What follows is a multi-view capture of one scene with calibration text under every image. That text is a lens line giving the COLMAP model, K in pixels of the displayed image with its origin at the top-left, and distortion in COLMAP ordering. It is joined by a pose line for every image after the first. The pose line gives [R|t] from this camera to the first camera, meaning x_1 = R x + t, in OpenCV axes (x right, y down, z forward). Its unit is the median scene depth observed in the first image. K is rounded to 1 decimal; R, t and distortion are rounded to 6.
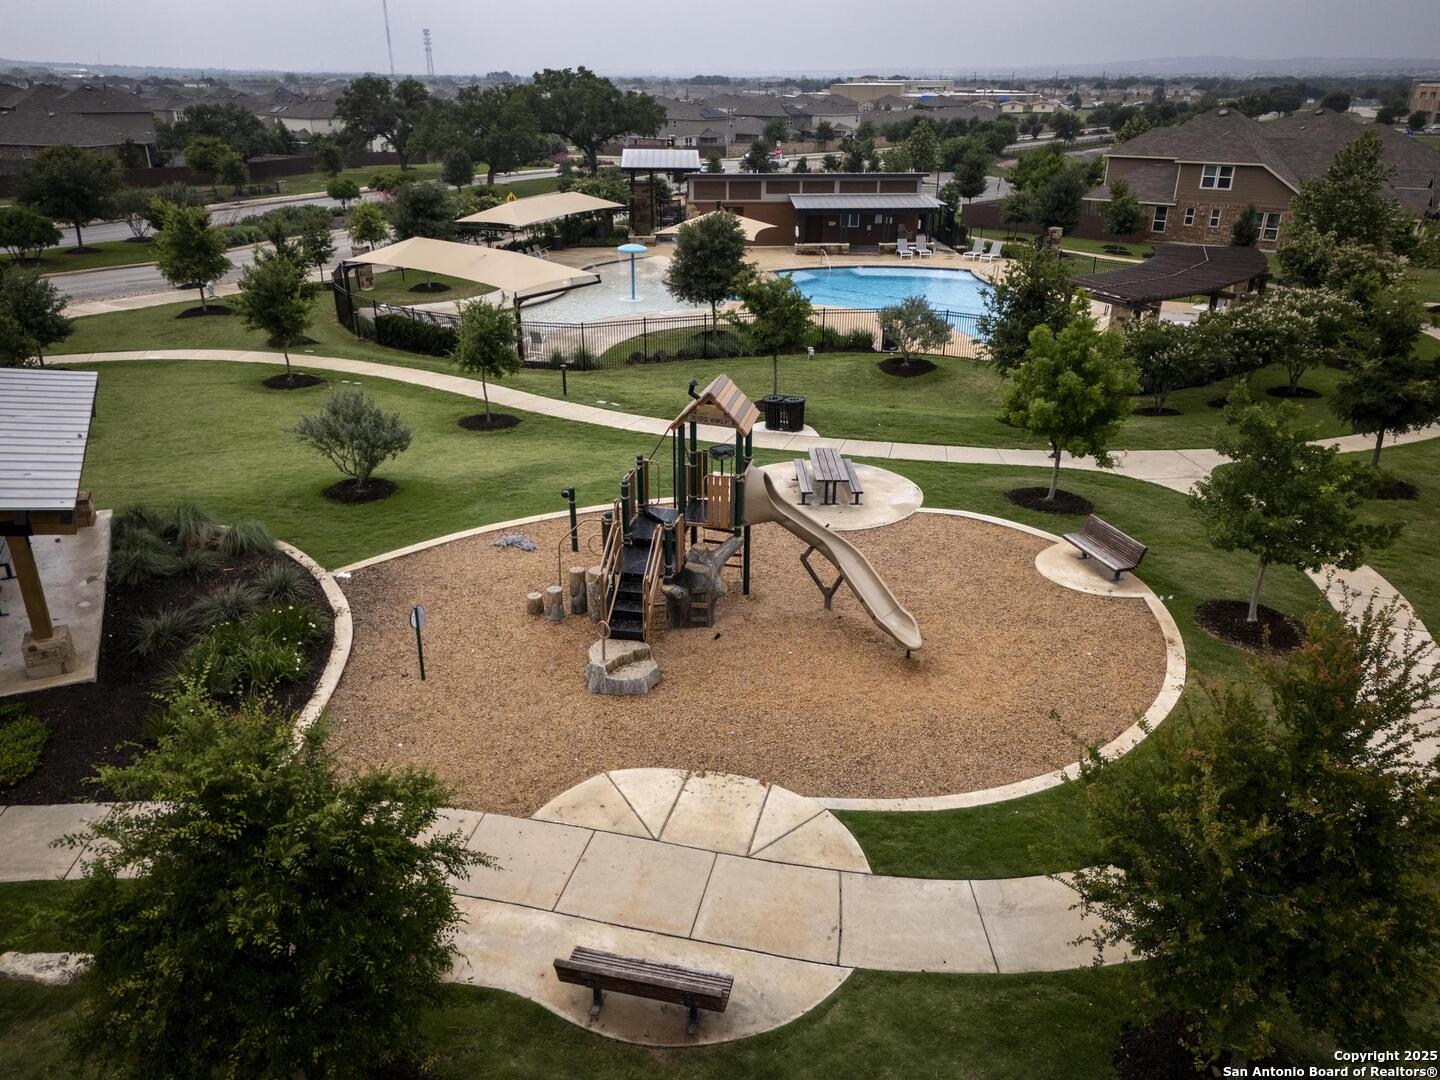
lens RADIAL K [[1058.3, 0, 719.1], [0, 1058.3, 534.9], [0, 0, 1]] dist [0.068502, -0.055936]
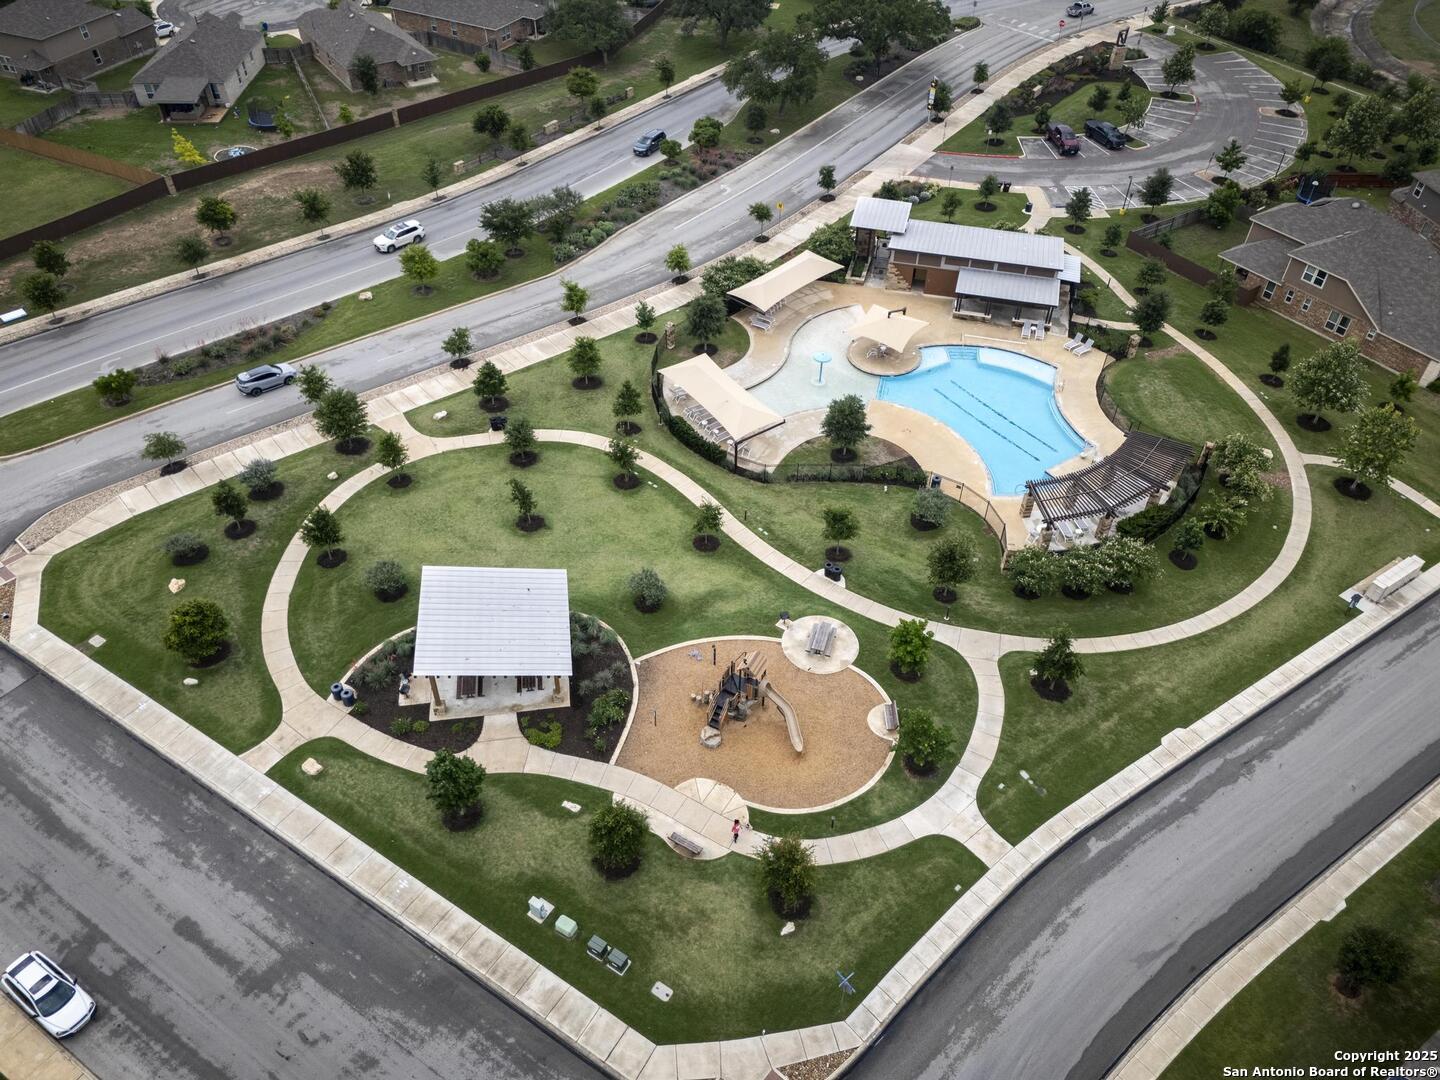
lens RADIAL K [[1058.3, 0, 719.1], [0, 1058.3, 534.9], [0, 0, 1]] dist [0.068502, -0.055936]
pose [[0.953937, 0.209117, -0.215116, 0.431849], [-0.126480, 0.930525, 0.343696, -1.347491], [0.272044, -0.300656, 0.914111, -1.550895]]
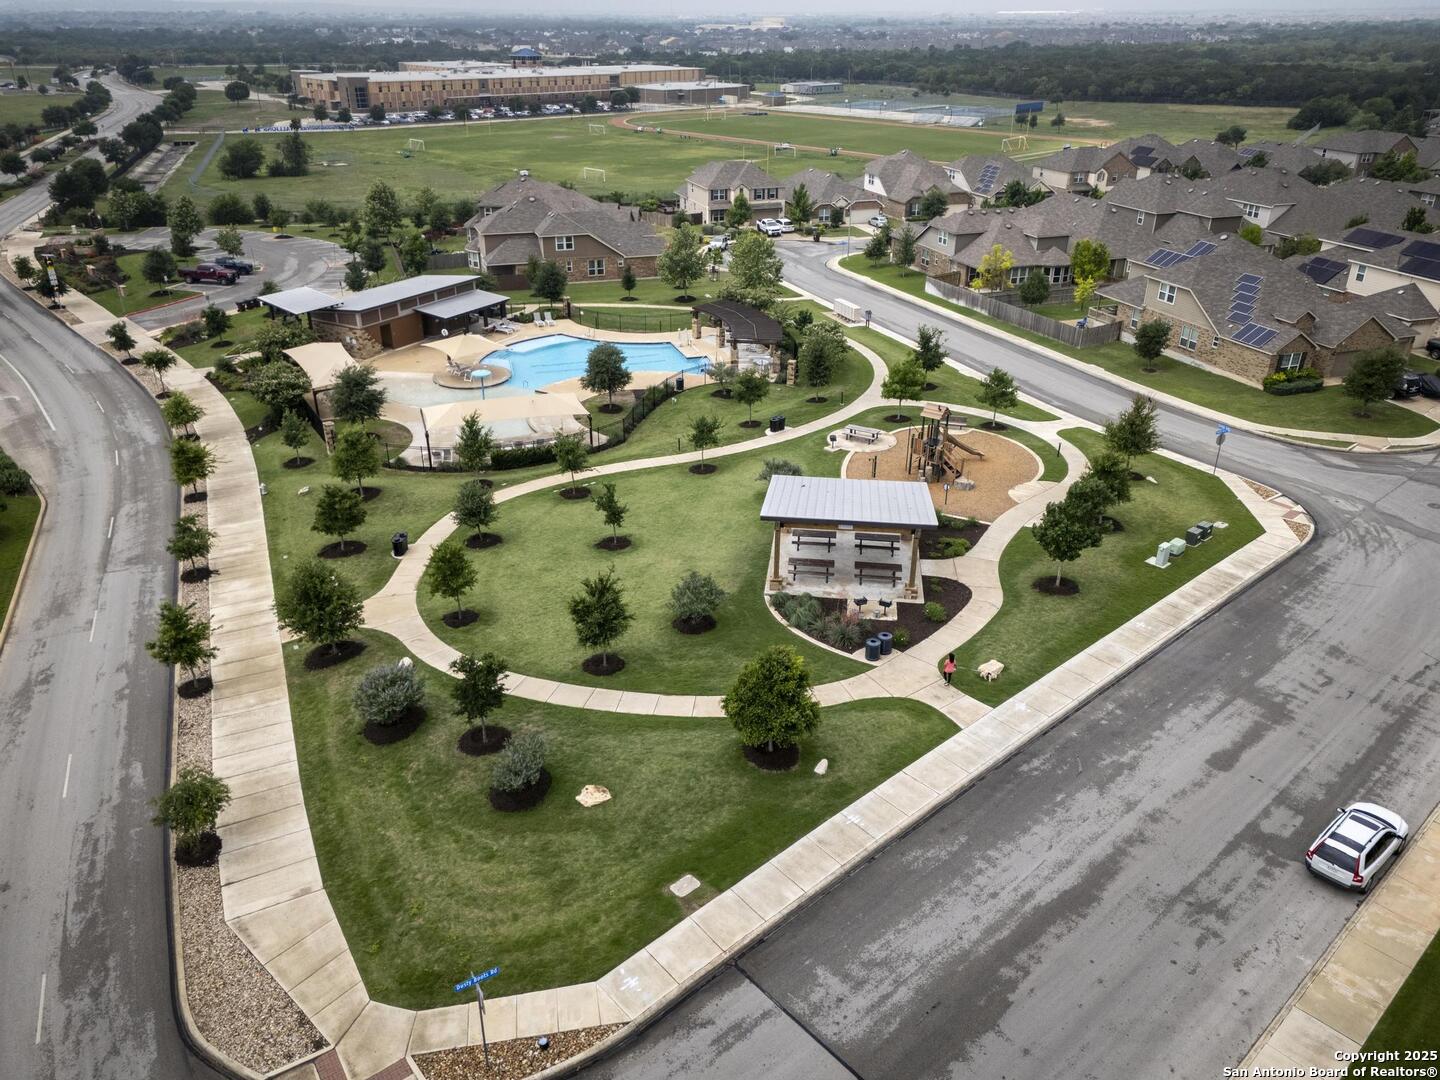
lens RADIAL K [[1058.3, 0, 719.1], [0, 1058.3, 534.9], [0, 0, 1]] dist [0.068502, -0.055936]
pose [[0.537458, -0.372549, 0.756536, -2.815637], [0.333940, 0.917810, 0.214729, -0.651184], [-0.774353, 0.137230, 0.617694, -0.495764]]
